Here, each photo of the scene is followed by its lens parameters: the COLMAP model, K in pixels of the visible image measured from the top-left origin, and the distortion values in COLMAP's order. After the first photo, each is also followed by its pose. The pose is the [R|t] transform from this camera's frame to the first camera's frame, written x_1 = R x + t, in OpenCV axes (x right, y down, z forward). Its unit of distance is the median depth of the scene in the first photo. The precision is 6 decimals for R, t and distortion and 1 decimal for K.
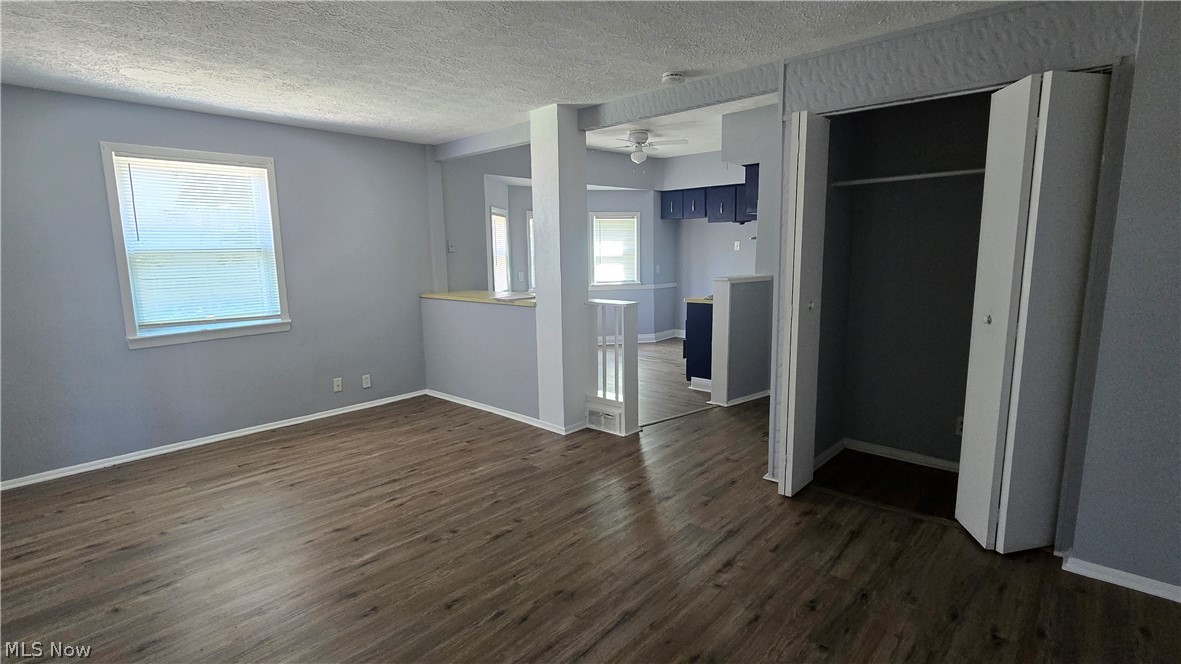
lens RADIAL K [[565.8, 0, 590.5], [0, 565.8, 332.0], [0, 0, 1]] dist [-0.002106, 0.000036]
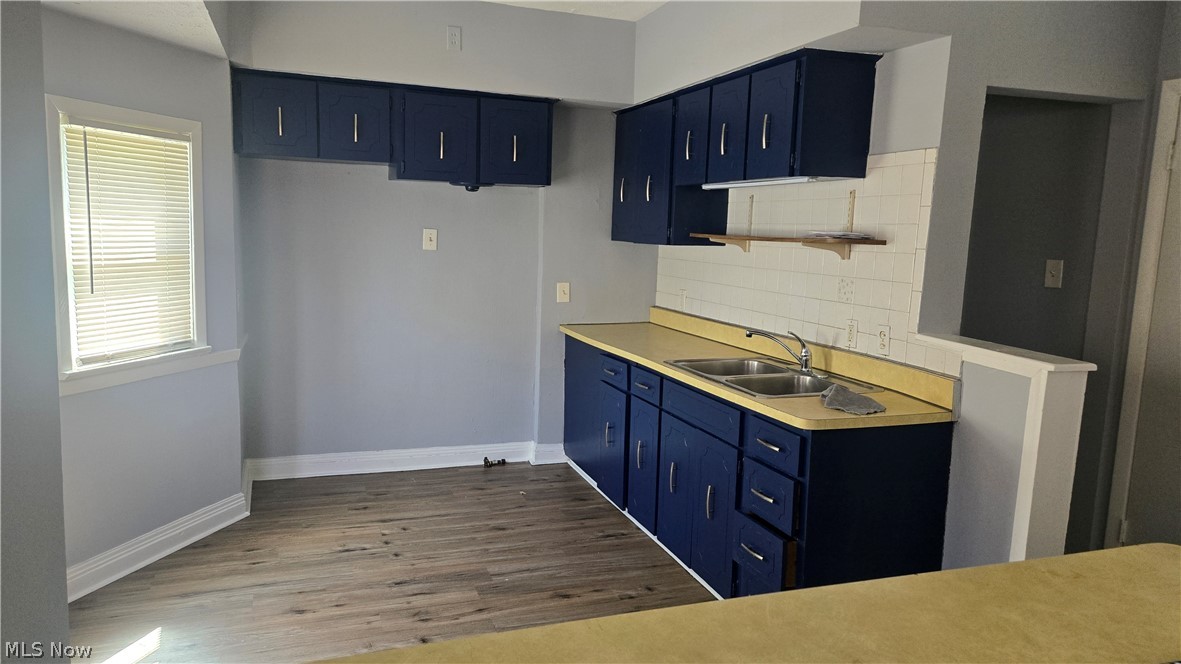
lens RADIAL K [[816.0, 0, 590.5], [0, 816.0, 332.0], [0, 0, 1]] dist [0.049373, -0.002278]
pose [[0.469224, -0.075500, 0.879846, -0.455705], [0.091729, 0.995116, 0.036472, -0.196303], [-0.878302, 0.063594, 0.473858, 1.261451]]
